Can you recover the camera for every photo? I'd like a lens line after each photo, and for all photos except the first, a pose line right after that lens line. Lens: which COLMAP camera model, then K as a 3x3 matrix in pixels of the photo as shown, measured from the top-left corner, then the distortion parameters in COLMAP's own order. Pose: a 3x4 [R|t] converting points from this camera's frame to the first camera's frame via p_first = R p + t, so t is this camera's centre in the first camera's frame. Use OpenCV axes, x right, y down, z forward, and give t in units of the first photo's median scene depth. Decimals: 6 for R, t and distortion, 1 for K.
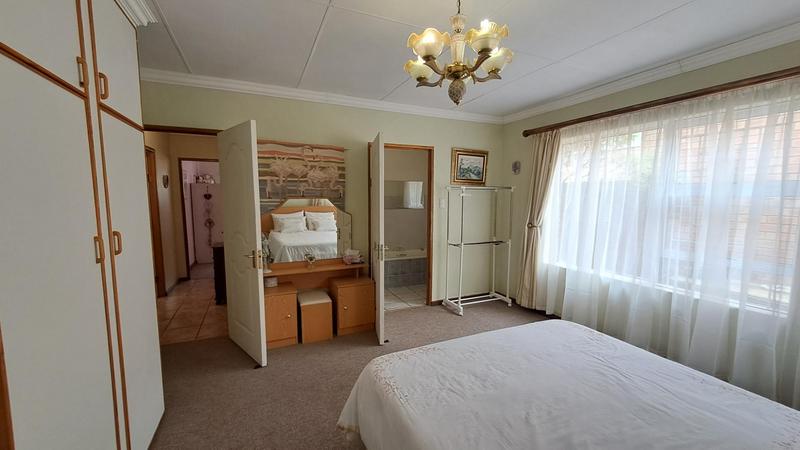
lens RADIAL K [[318.1, 0, 397.2], [0, 318.1, 224.8], [0, 0, 1]] dist [-0.007604, 0.001856]
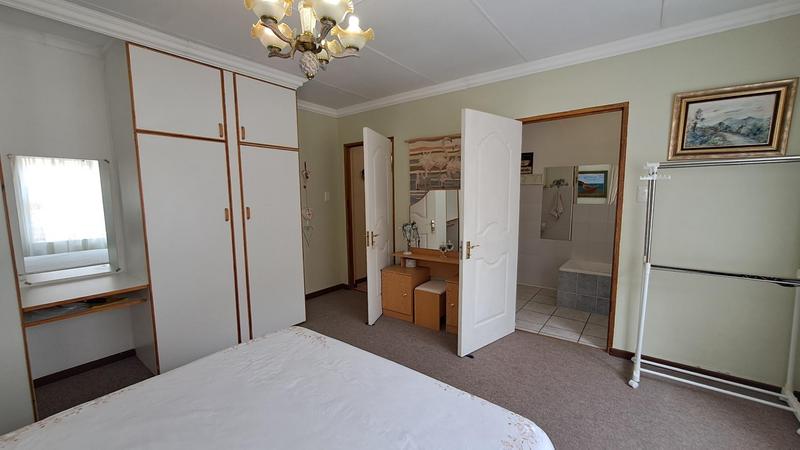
lens RADIAL K [[318.1, 0, 398.5], [0, 318.1, 225.9], [0, 0, 1]] dist [-0.007604, 0.001856]
pose [[0.477103, 0.080668, -0.875137, 0.553990], [-0.065013, 0.996290, 0.056392, -0.014842], [0.876439, 0.029990, 0.480578, 0.390083]]
